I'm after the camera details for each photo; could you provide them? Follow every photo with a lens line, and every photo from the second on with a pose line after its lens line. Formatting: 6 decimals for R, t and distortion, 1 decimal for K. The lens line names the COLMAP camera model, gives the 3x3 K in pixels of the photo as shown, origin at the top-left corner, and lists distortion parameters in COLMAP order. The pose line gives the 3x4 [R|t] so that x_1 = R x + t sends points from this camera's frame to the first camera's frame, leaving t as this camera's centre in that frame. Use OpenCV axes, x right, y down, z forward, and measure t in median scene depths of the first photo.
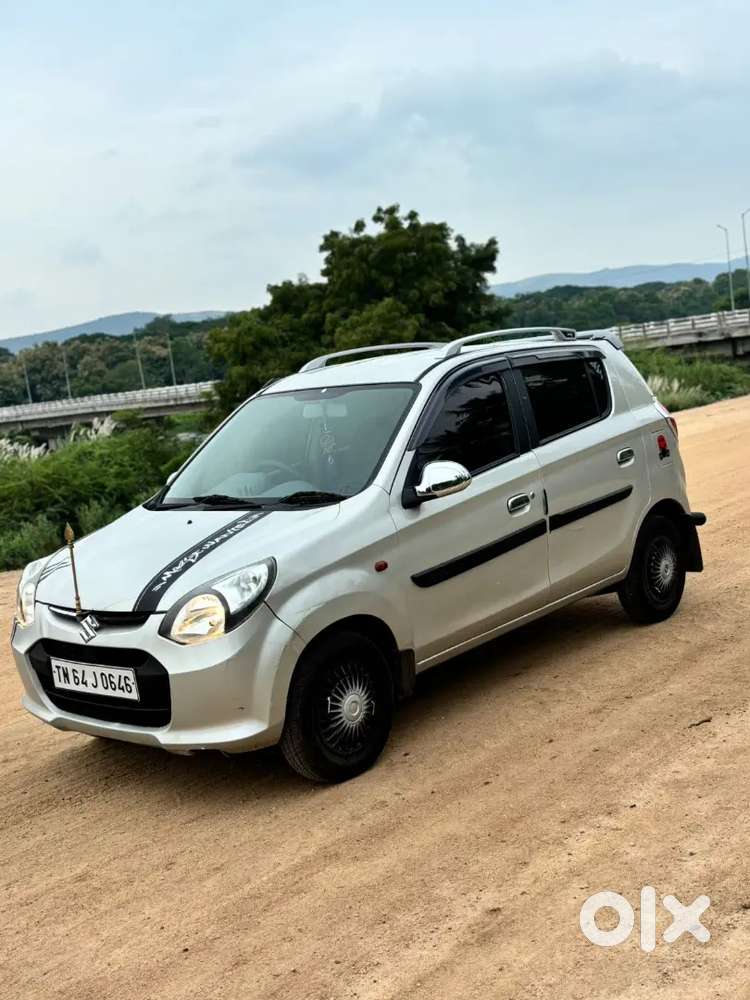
lens RADIAL K [[1239.0, 0, 375.5], [0, 1239.0, 501.1], [0, 0, 1]] dist [0.195043, -0.801982]
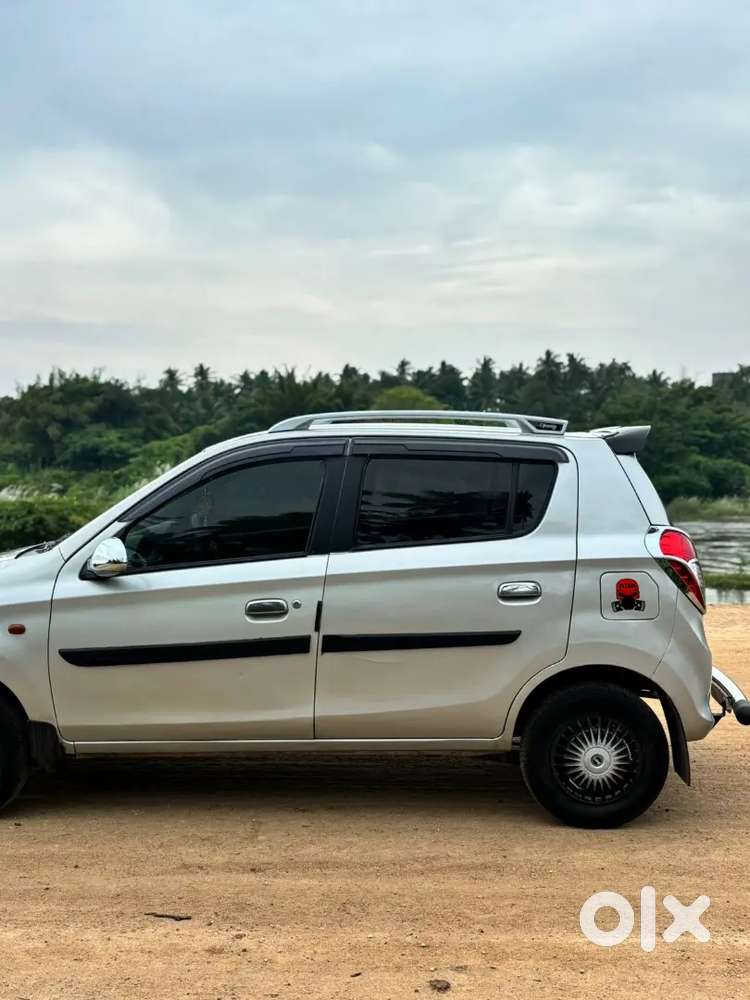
lens RADIAL K [[1239.0, 0, 375.5], [0, 1239.0, 501.1], [0, 0, 1]] dist [0.195043, -0.801982]
pose [[0.638087, 0.169272, -0.751127, 0.920807], [-0.174269, 0.981970, 0.073252, -0.170527], [0.749984, 0.084157, 0.656081, 0.558495]]
